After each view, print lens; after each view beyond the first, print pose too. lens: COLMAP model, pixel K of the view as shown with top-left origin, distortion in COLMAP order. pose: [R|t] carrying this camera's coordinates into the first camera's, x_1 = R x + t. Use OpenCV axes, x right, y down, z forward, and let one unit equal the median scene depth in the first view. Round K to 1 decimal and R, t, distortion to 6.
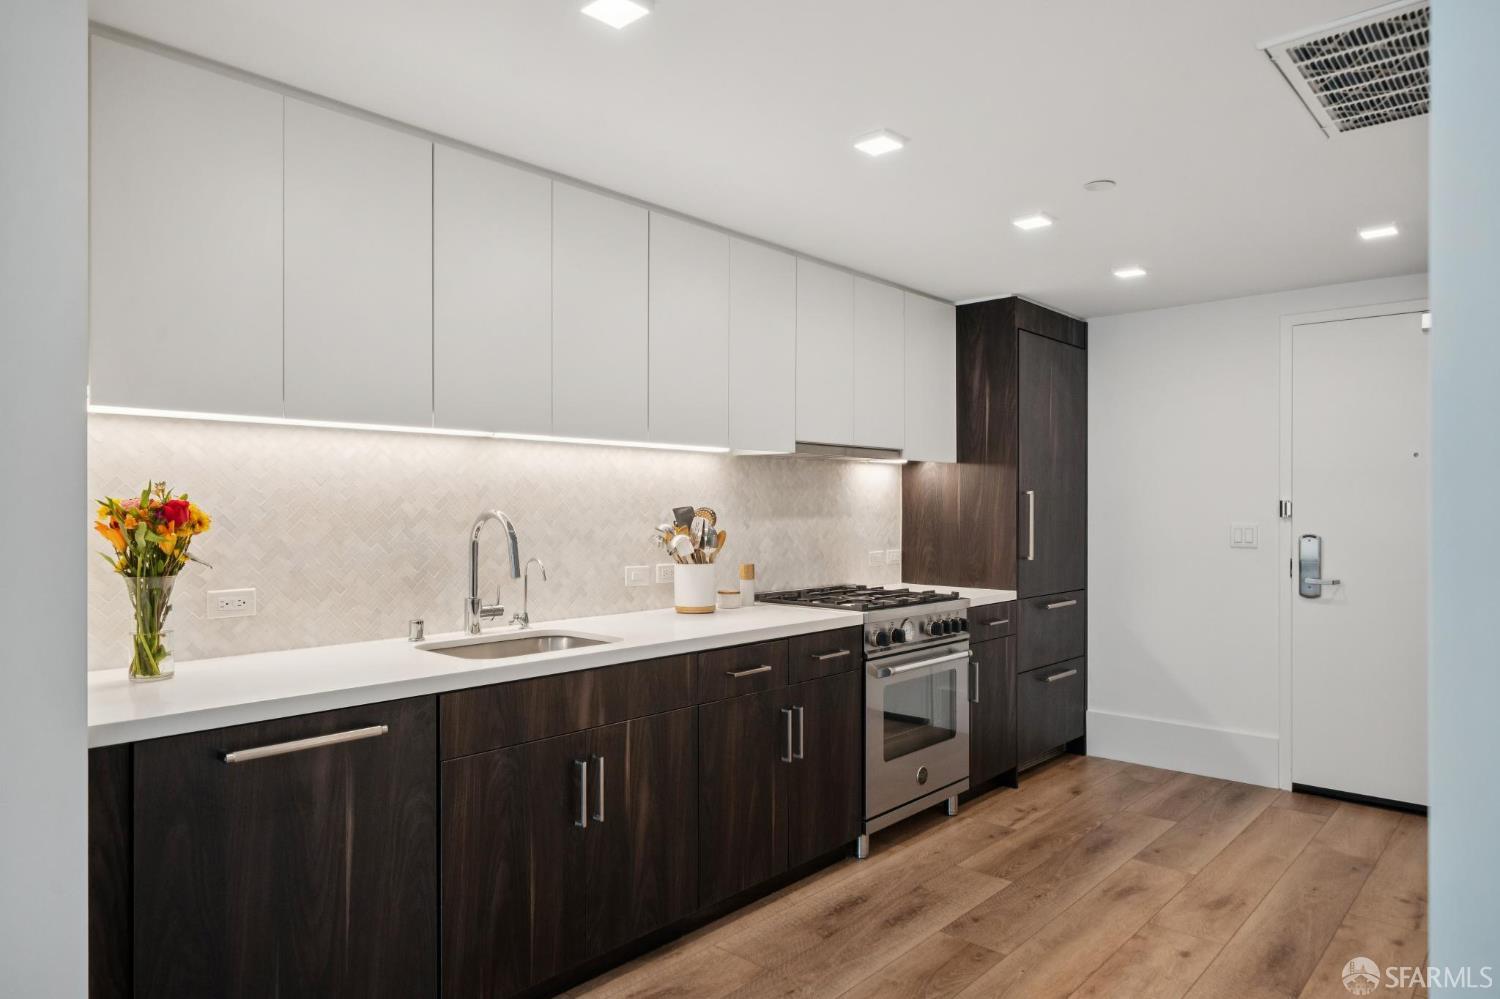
lens RADIAL K [[911.1, 0, 750.0], [0, 911.1, 499.5], [0, 0, 1]] dist [-0.001624, 0.000485]
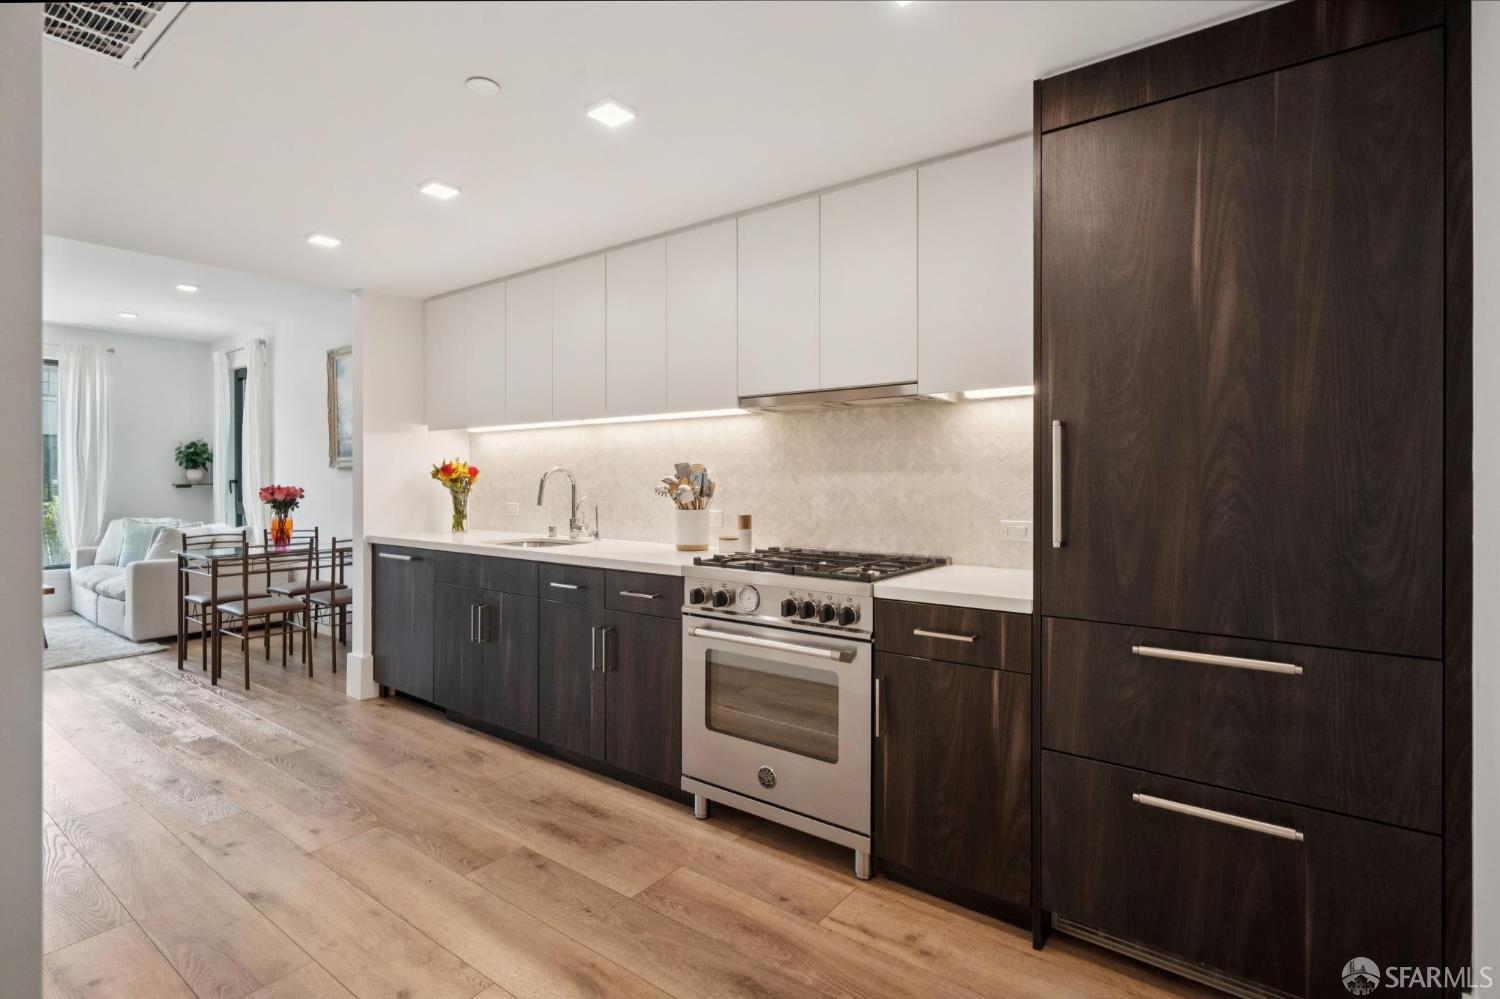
lens RADIAL K [[729.7, 0, 747.7], [0, 729.7, 478.0], [0, 0, 1]] dist [0.001403, -0.000019]
pose [[0.099010, -0.003726, -0.995079, 0.923855], [0.006715, 0.999973, -0.003076, 0.032129], [0.995064, -0.006378, 0.099032, 0.990178]]
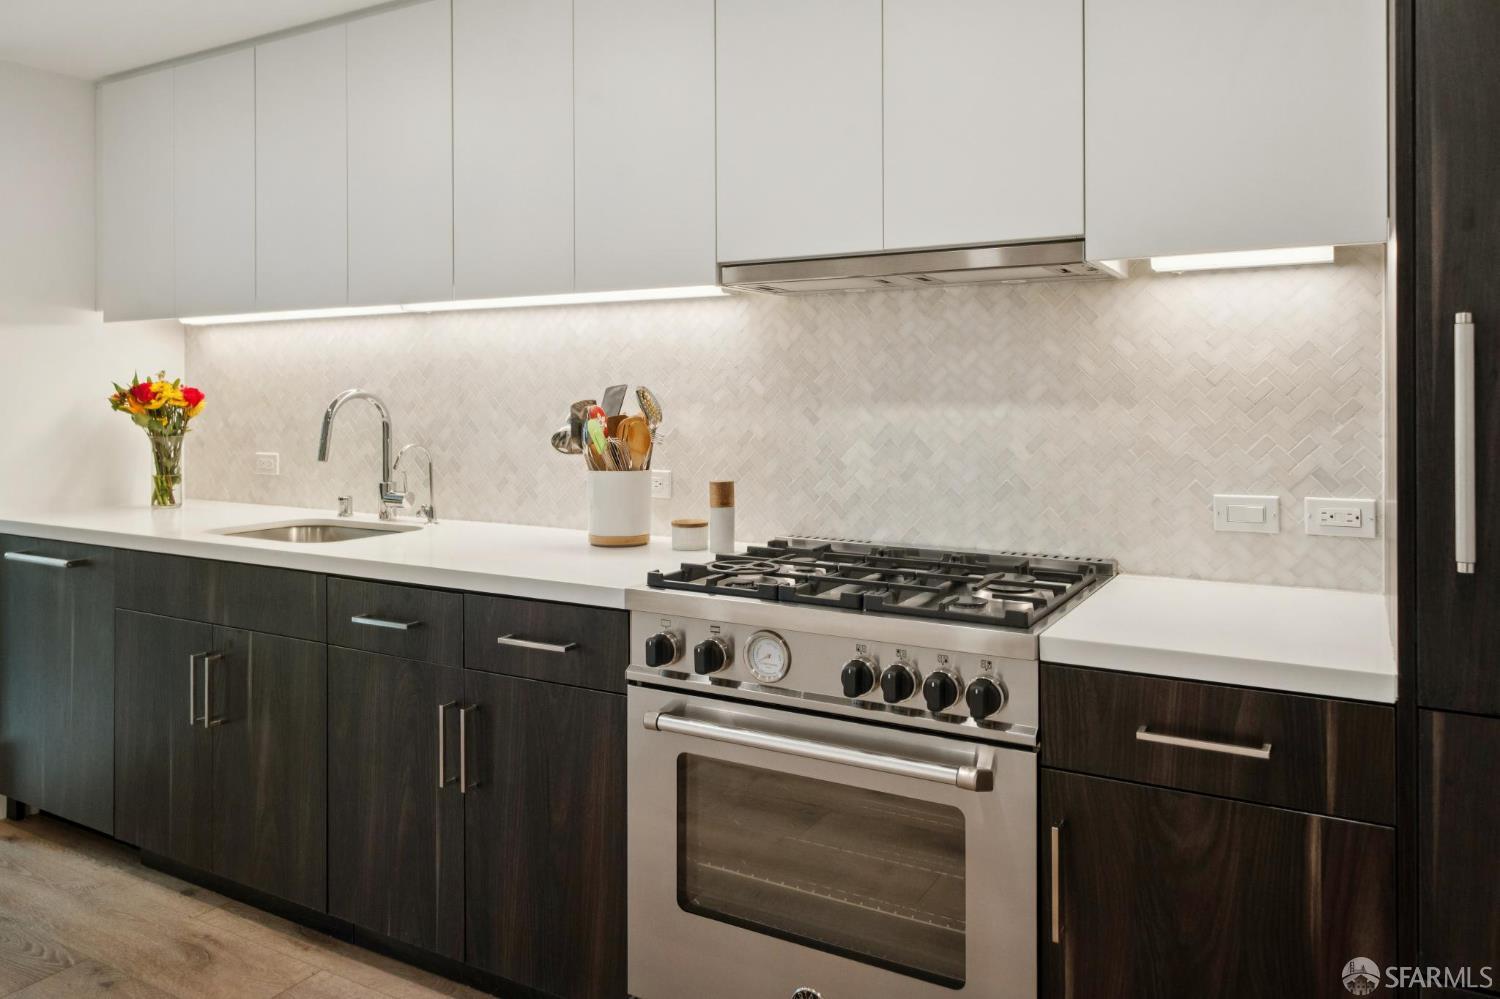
lens RADIAL K [[1053.3, 0, 751.9], [0, 1053.3, 398.9], [0, 0, 1]] dist [0.002062, 0.000201]
pose [[0.226862, 0.000934, -0.973927, 0.715250], [0.007650, 0.999967, 0.002741, 0.017341], [0.973897, -0.008072, 0.226847, 0.932934]]
